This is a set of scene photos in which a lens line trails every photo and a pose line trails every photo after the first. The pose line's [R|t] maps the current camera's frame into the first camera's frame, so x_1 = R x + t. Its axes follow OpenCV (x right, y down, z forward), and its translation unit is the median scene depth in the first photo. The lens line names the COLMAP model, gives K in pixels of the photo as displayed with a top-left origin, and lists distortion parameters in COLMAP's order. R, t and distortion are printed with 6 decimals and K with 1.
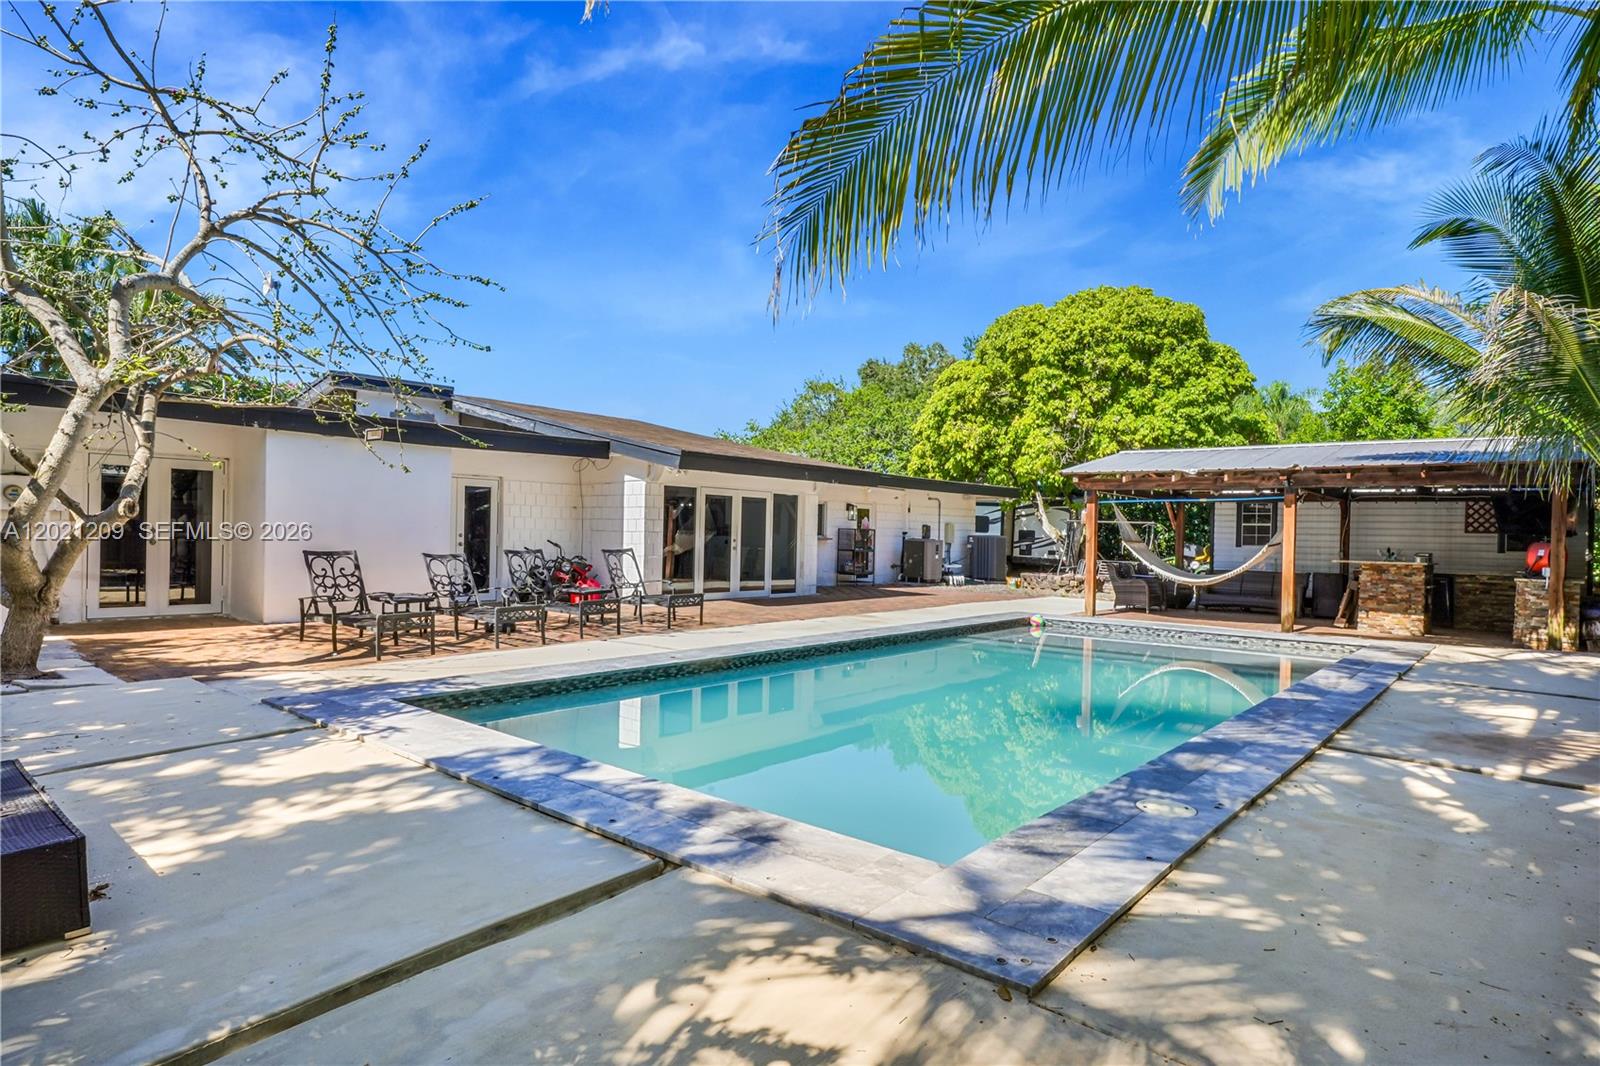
lens RADIAL K [[890.7, 0, 788.6], [0, 890.7, 535.5], [0, 0, 1]] dist [-0.006661, 0.000197]
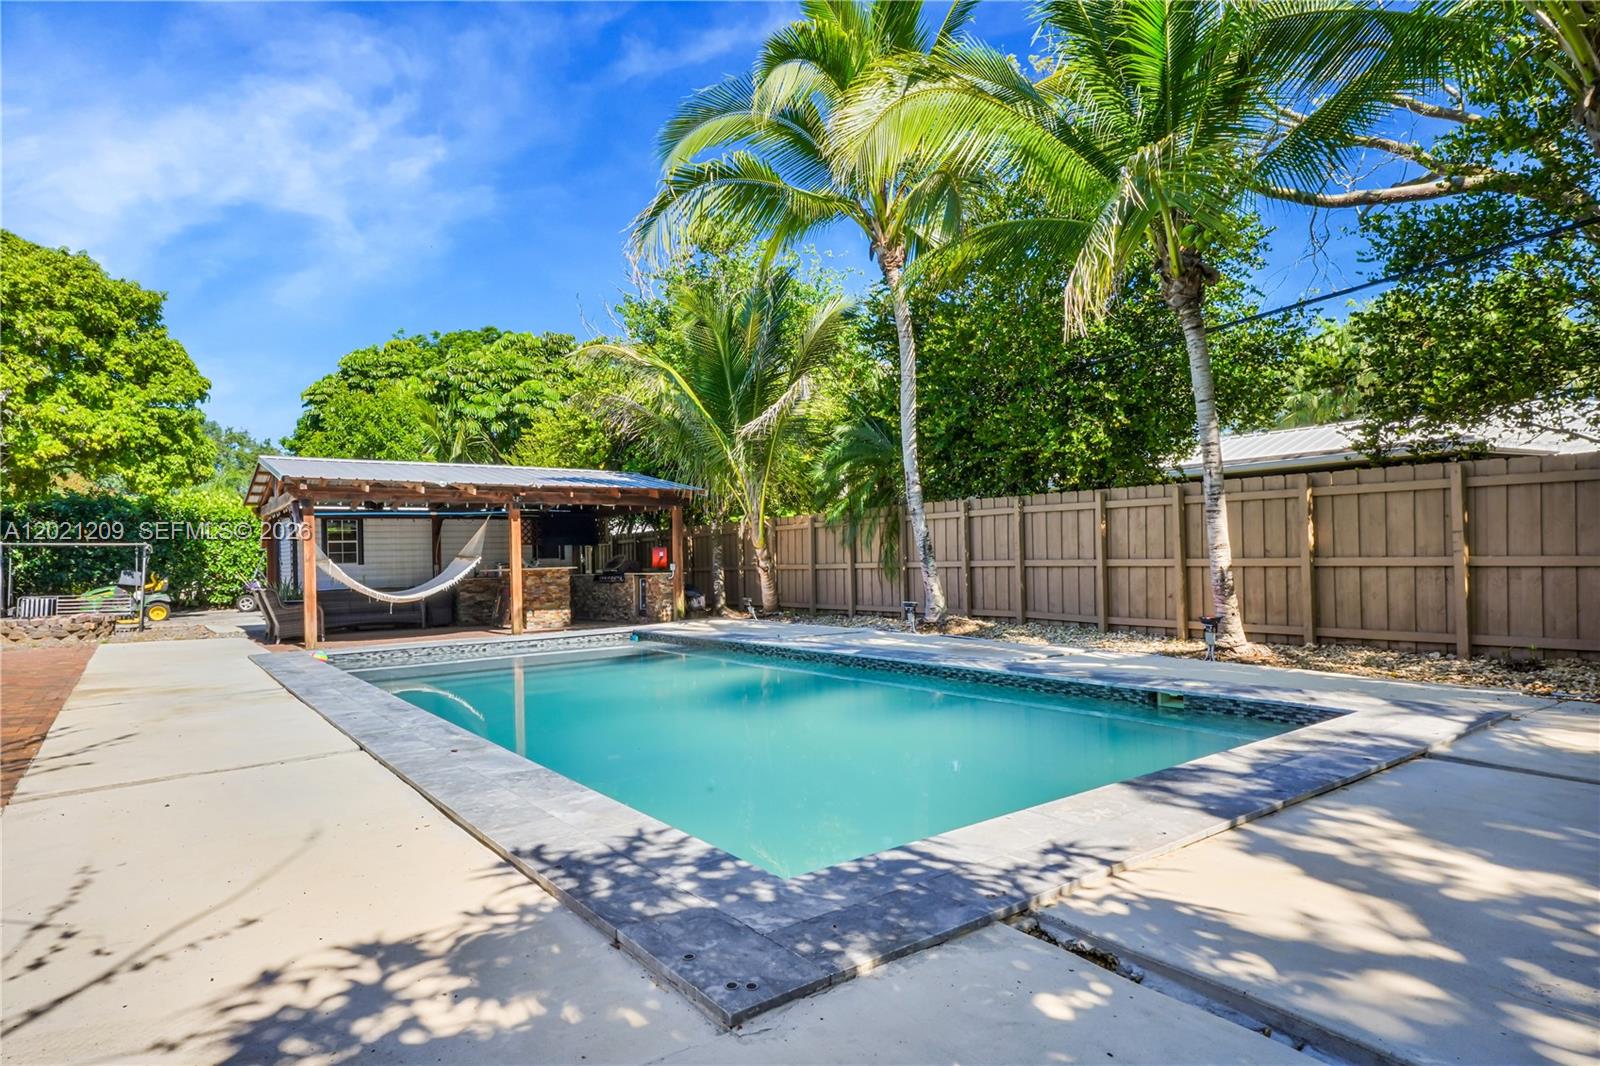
lens RADIAL K [[890.7, 0, 788.6], [0, 890.7, 535.5], [0, 0, 1]] dist [-0.006661, 0.000197]
pose [[0.221374, -0.004226, 0.975180, -0.466215], [0.034573, 0.999396, -0.003517, 0.001806], [-0.974576, 0.034494, 0.221386, 0.456186]]
